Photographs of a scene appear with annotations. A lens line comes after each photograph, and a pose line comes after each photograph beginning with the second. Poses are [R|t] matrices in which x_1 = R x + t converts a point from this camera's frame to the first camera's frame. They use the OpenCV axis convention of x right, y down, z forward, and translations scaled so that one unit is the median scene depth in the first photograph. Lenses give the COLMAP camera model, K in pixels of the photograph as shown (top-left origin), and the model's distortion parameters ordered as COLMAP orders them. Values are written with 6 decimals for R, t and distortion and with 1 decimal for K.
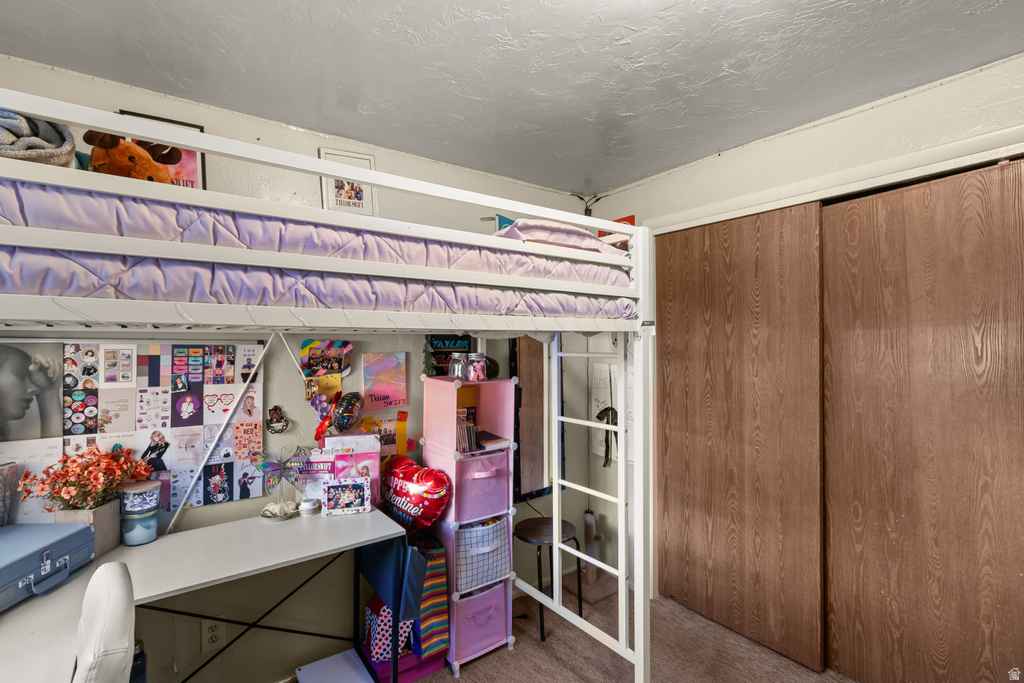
lens RADIAL K [[472.1, 0, 507.1], [0, 472.1, 336.1], [0, 0, 1]] dist [-0.000224, 0.000247]
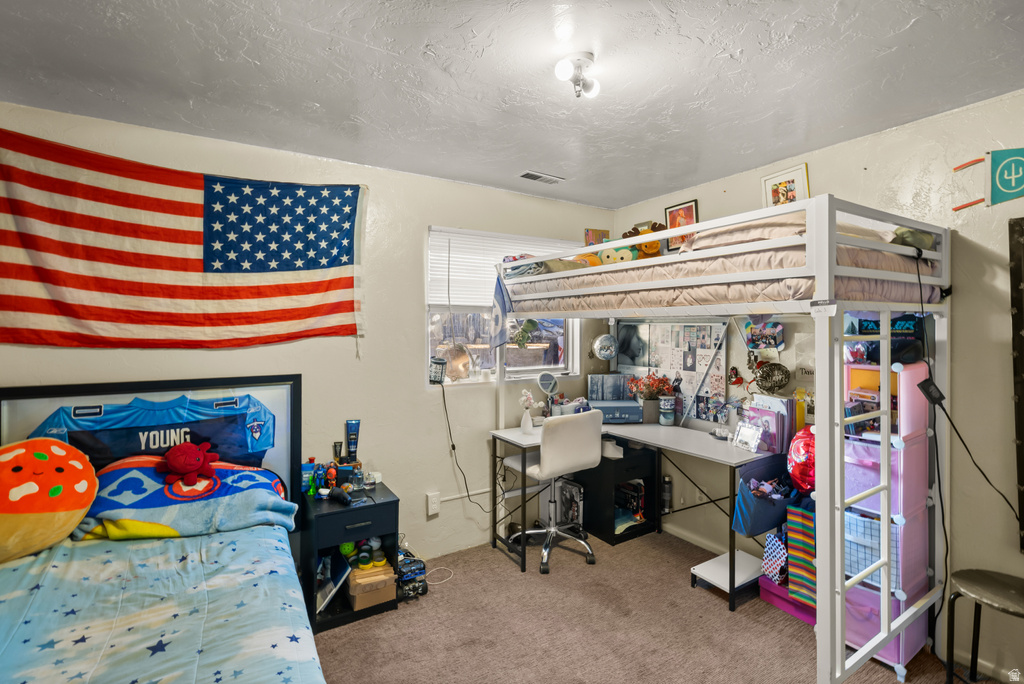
lens RADIAL K [[472.1, 0, 507.1], [0, 472.1, 336.6], [0, 0, 1]] dist [-0.000224, 0.000247]
pose [[-0.059099, 0.027692, -0.997868, 1.110260], [0.018099, 0.999481, 0.026665, 0.001649], [0.998088, -0.016485, -0.059570, 0.413745]]
